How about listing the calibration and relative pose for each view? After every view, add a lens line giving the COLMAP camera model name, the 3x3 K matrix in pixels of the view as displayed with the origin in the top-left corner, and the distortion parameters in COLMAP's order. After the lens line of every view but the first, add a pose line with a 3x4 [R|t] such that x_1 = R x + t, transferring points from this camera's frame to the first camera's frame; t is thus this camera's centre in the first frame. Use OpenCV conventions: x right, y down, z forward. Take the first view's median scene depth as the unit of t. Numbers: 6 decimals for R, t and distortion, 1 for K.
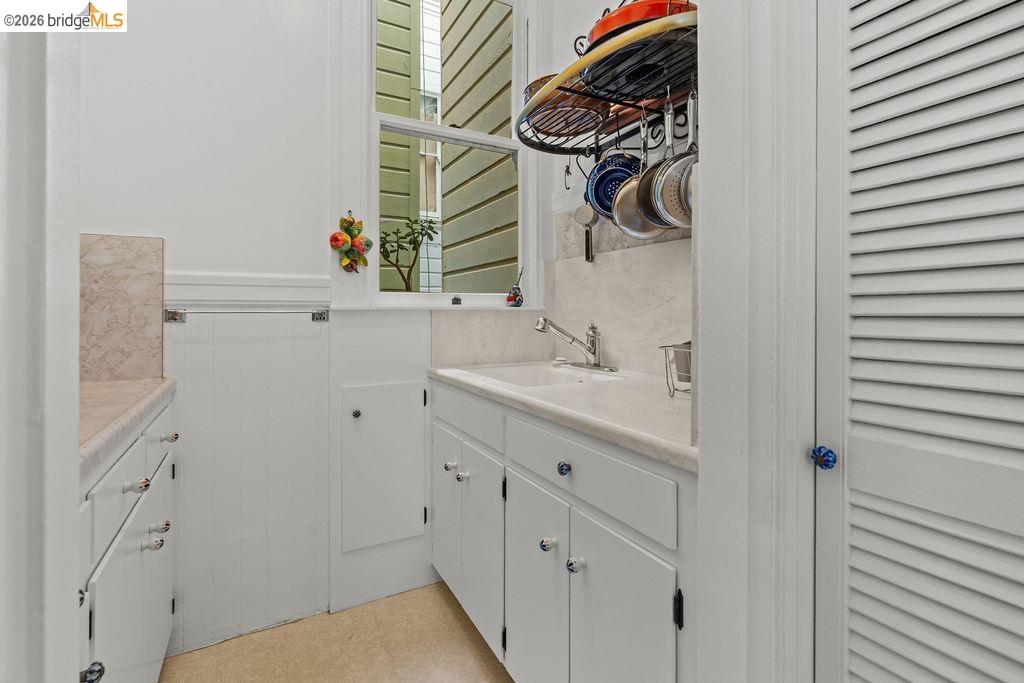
lens RADIAL K [[464.5, 0, 513.1], [0, 464.5, 327.6], [0, 0, 1]] dist [-0.009814, 0.004917]
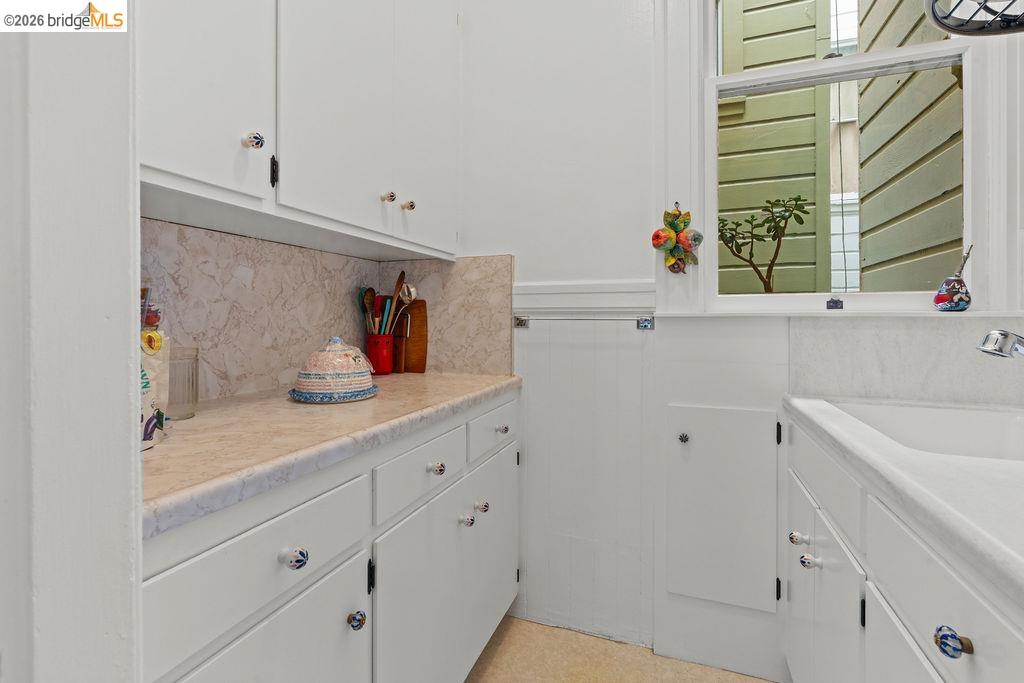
lens RADIAL K [[464.5, 0, 513.1], [0, 464.5, 327.6], [0, 0, 1]] dist [-0.009814, 0.004917]
pose [[0.659375, 0.016348, -0.751636, 0.098847], [-0.028137, 0.999600, -0.002942, -0.006722], [0.751287, 0.023089, 0.659572, 0.199500]]
